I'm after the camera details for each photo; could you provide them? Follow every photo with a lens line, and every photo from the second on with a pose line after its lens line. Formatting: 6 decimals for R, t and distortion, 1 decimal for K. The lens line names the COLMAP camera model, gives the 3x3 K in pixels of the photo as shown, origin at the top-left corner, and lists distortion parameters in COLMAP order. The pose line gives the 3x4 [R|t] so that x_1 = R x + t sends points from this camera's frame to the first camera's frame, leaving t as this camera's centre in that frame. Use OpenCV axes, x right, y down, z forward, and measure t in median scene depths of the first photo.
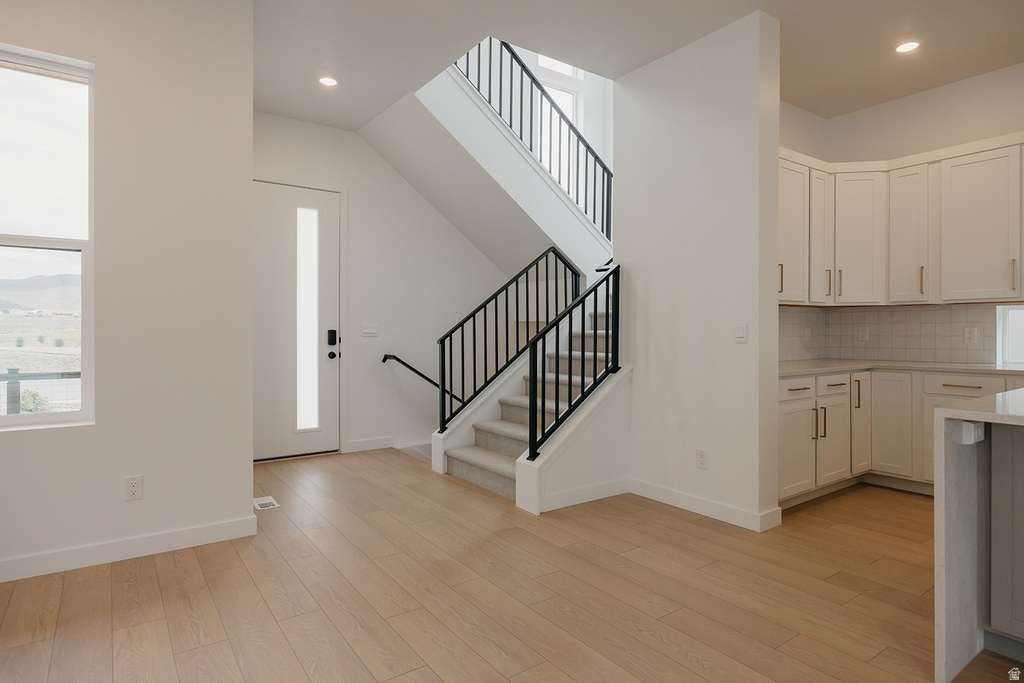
lens RADIAL K [[570.2, 0, 512.0], [0, 570.2, 341.5], [0, 0, 1]] dist [0.000149, 0.000749]
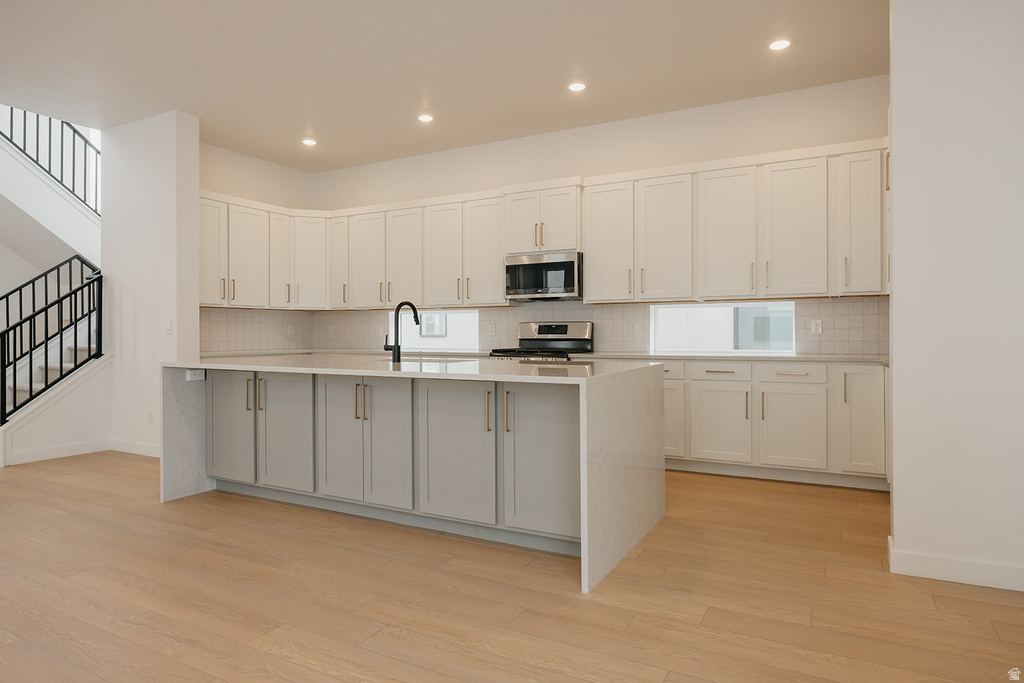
lens RADIAL K [[594.9, 0, 512.9], [0, 594.9, 334.7], [0, 0, 1]] dist [-0.003908, -0.000260]
pose [[0.904462, -0.003166, 0.426542, 0.433001], [0.003915, 0.999992, -0.000880, 0.005157], [-0.426536, 0.002466, 0.904467, -0.594837]]
